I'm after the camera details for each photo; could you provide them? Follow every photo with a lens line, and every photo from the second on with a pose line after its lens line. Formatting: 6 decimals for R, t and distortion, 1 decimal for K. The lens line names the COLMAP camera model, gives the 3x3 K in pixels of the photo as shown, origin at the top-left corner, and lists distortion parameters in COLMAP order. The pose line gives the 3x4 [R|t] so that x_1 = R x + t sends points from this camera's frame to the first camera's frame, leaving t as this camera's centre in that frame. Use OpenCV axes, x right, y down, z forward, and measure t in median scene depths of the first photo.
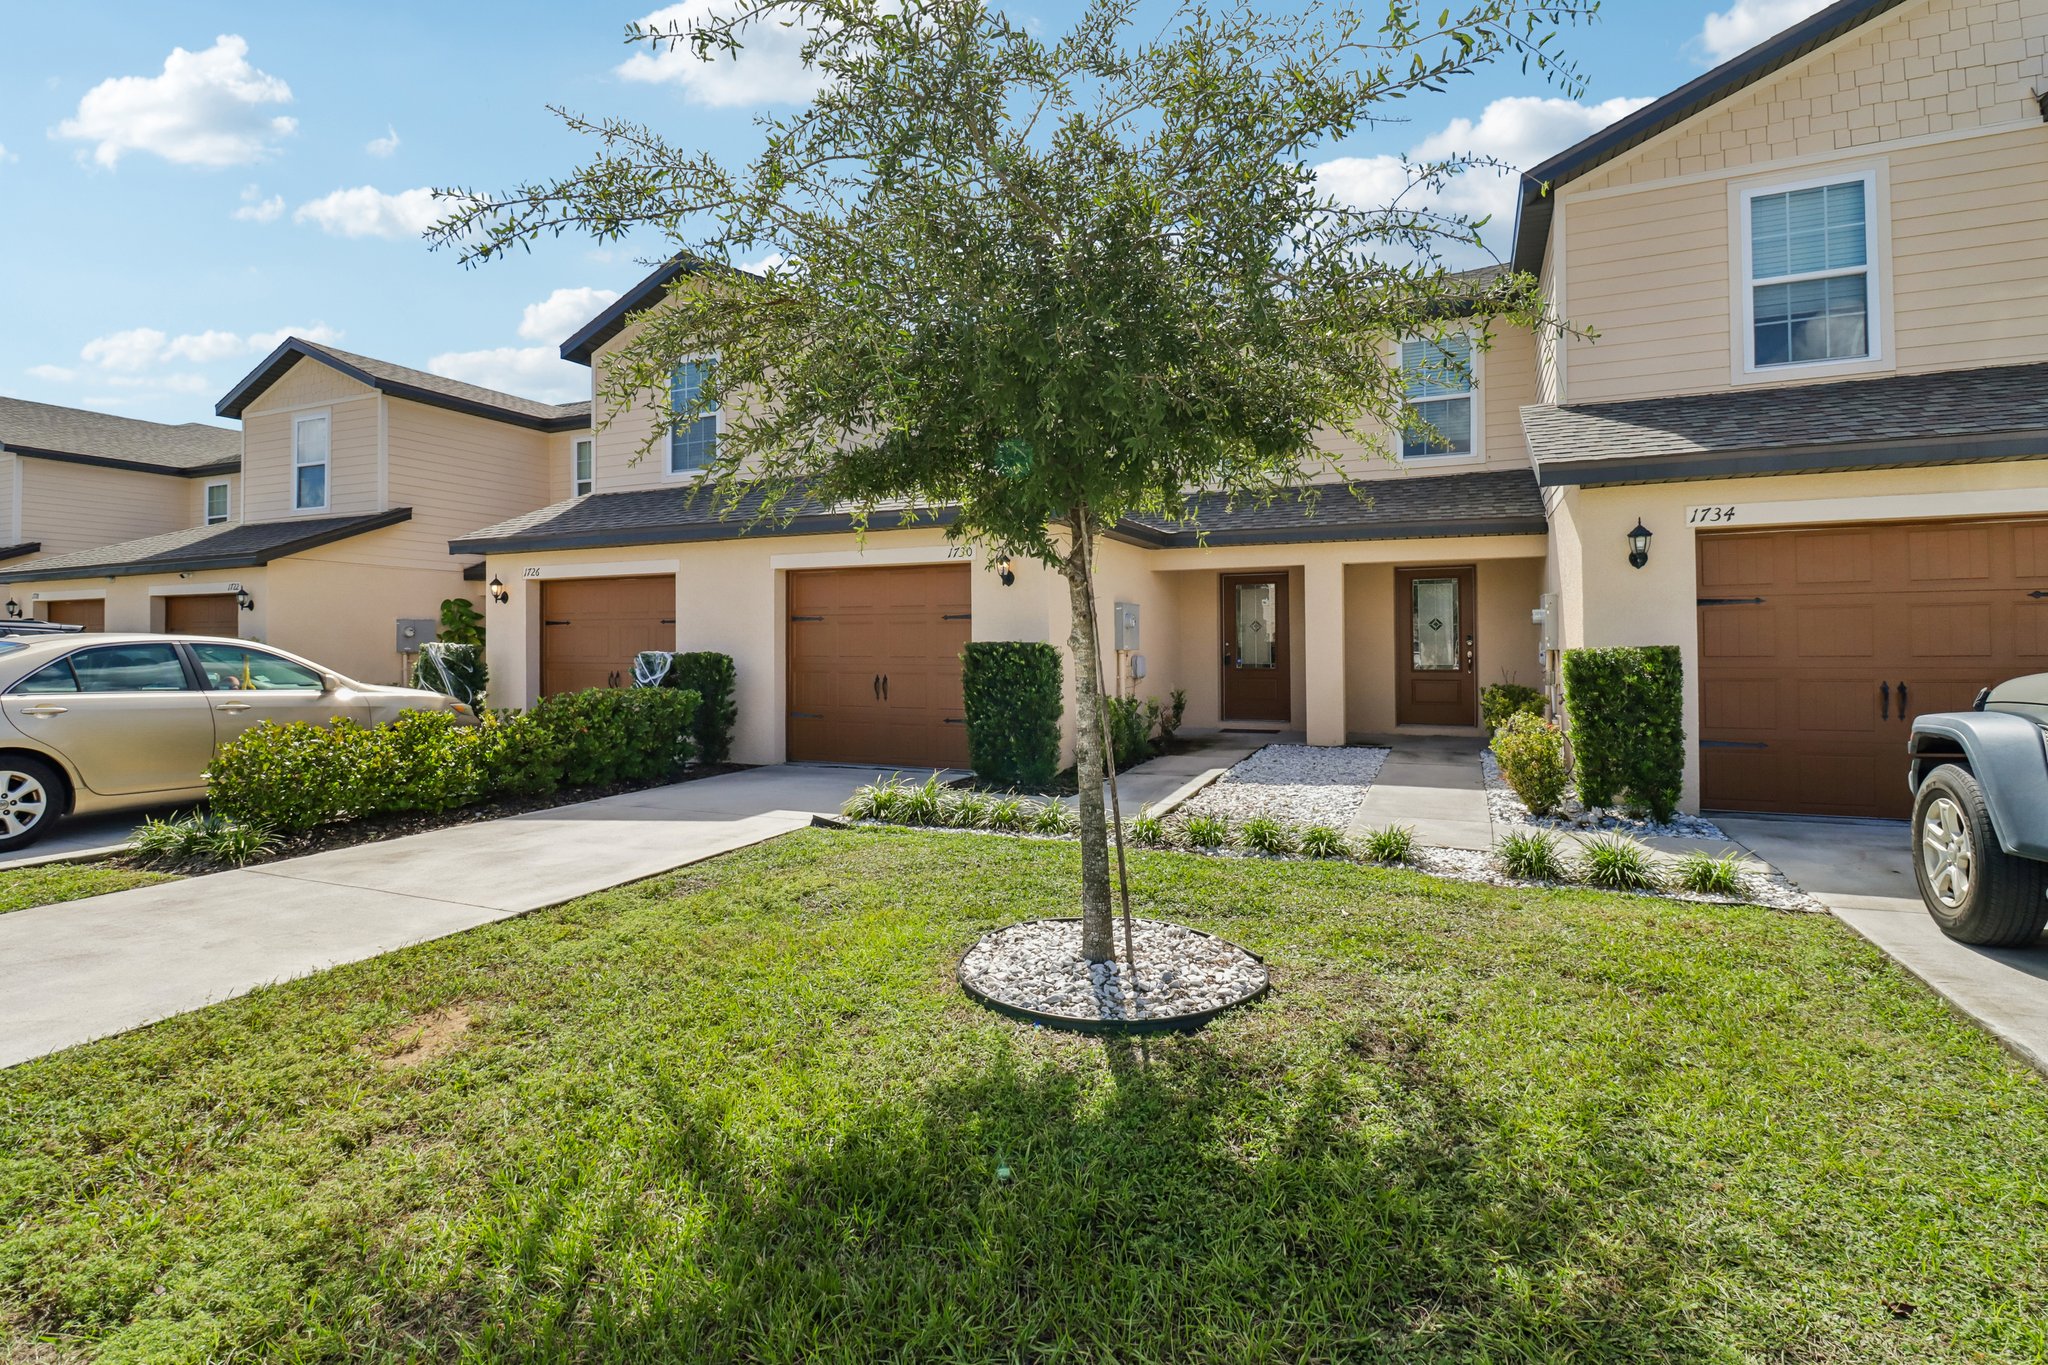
lens RADIAL K [[948.6, 0, 1025.6], [0, 948.6, 642.6], [0, 0, 1]] dist [0.017699, -0.014475]
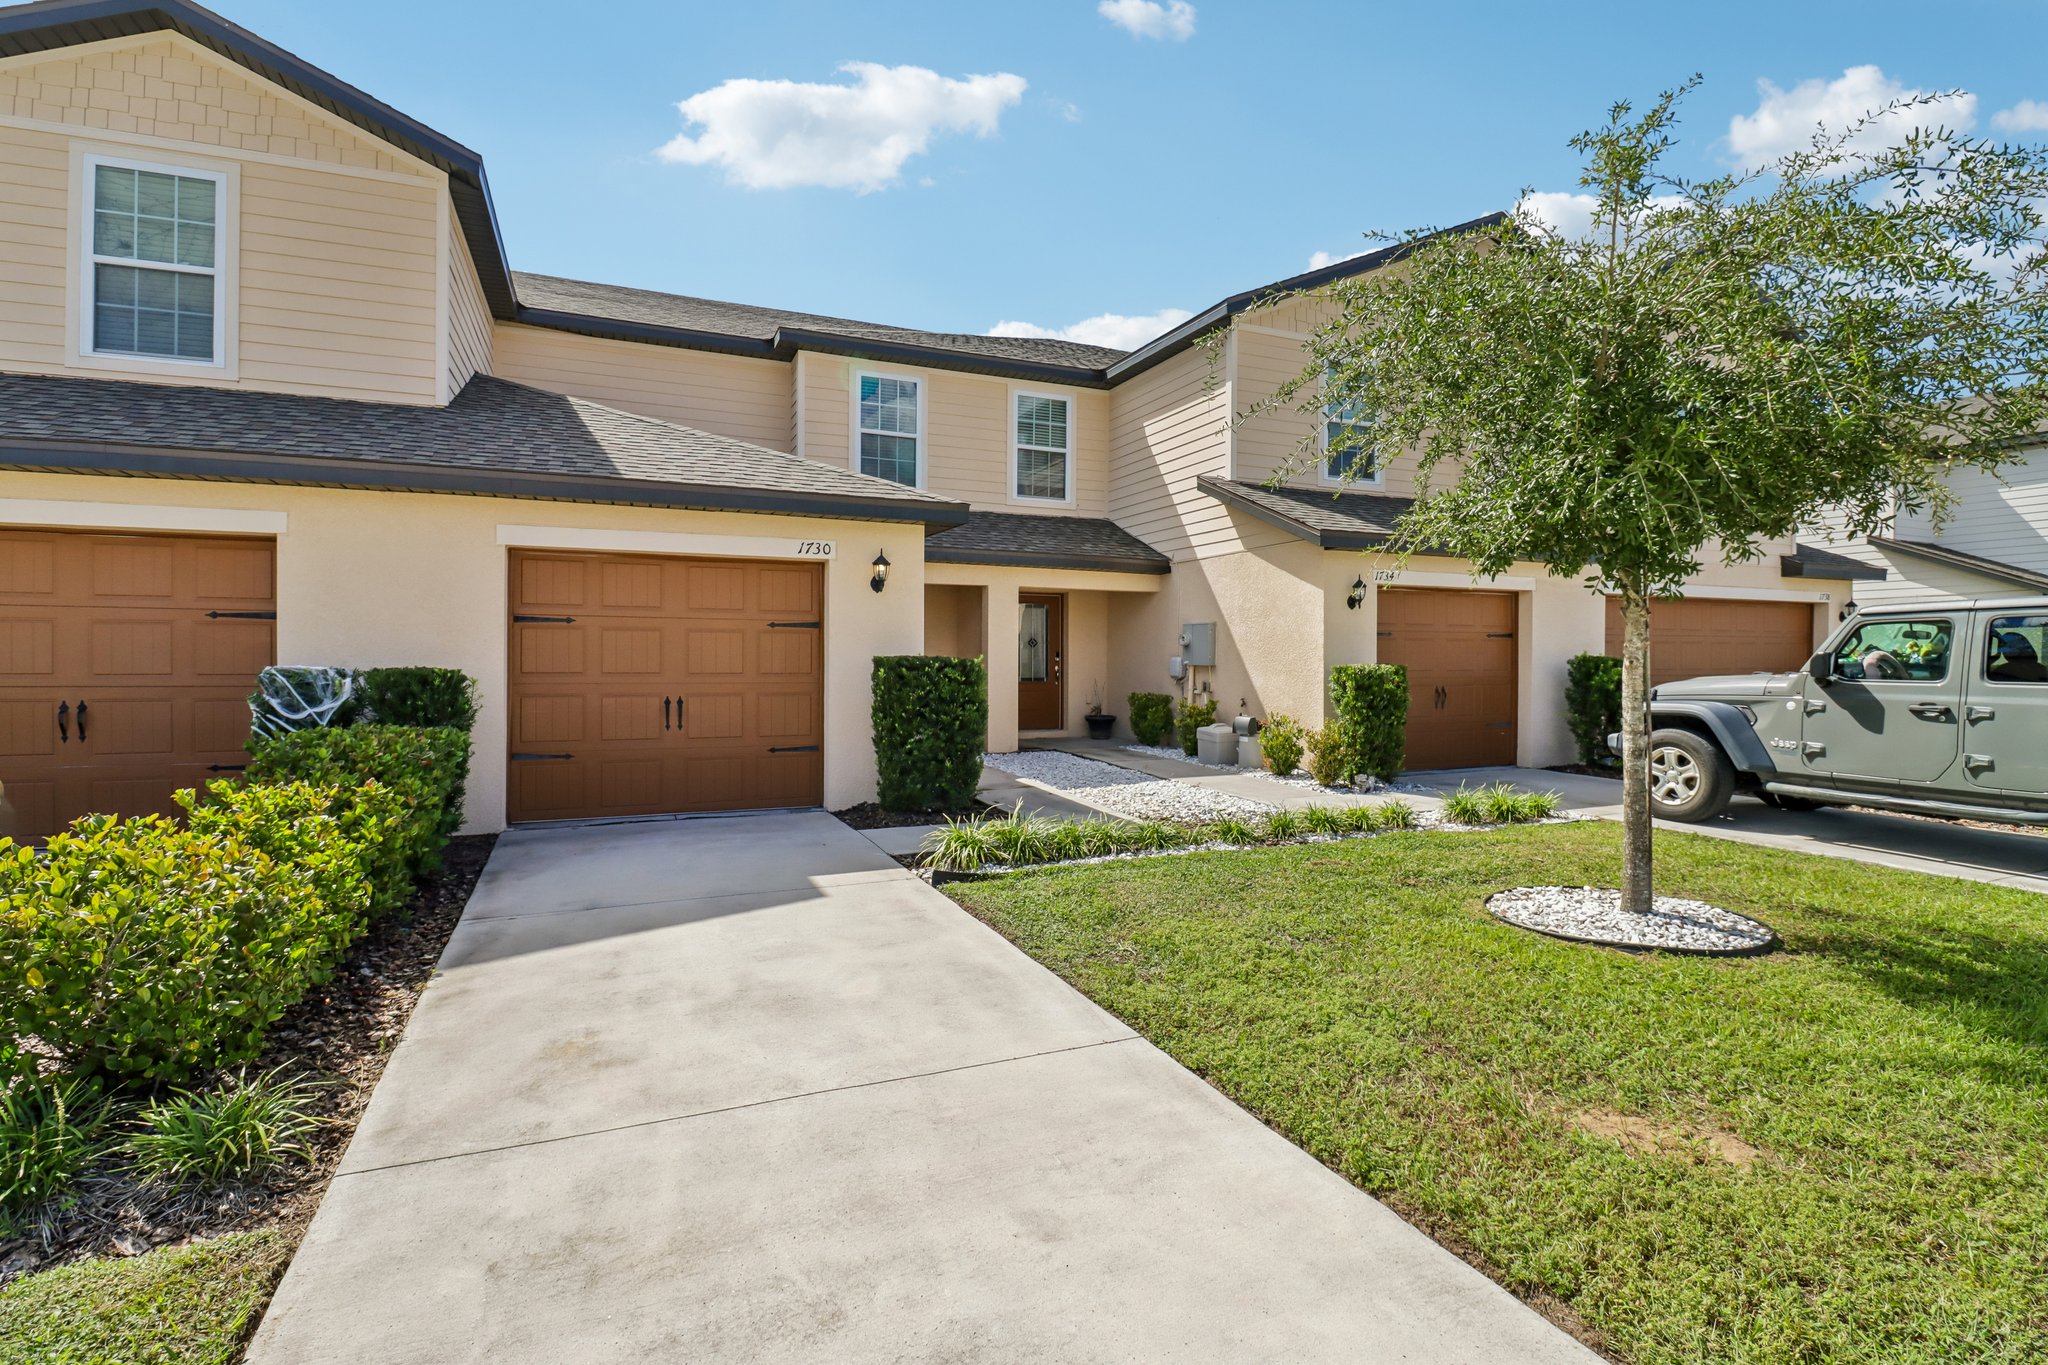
lens RADIAL K [[948.6, 0, 1025.6], [0, 948.6, 642.6], [0, 0, 1]] dist [0.017699, -0.014475]
pose [[0.682454, 0.018456, 0.730696, -0.520868], [-0.009460, 0.999820, -0.016418, 0.000415], [-0.730867, 0.004292, 0.682506, 0.266457]]
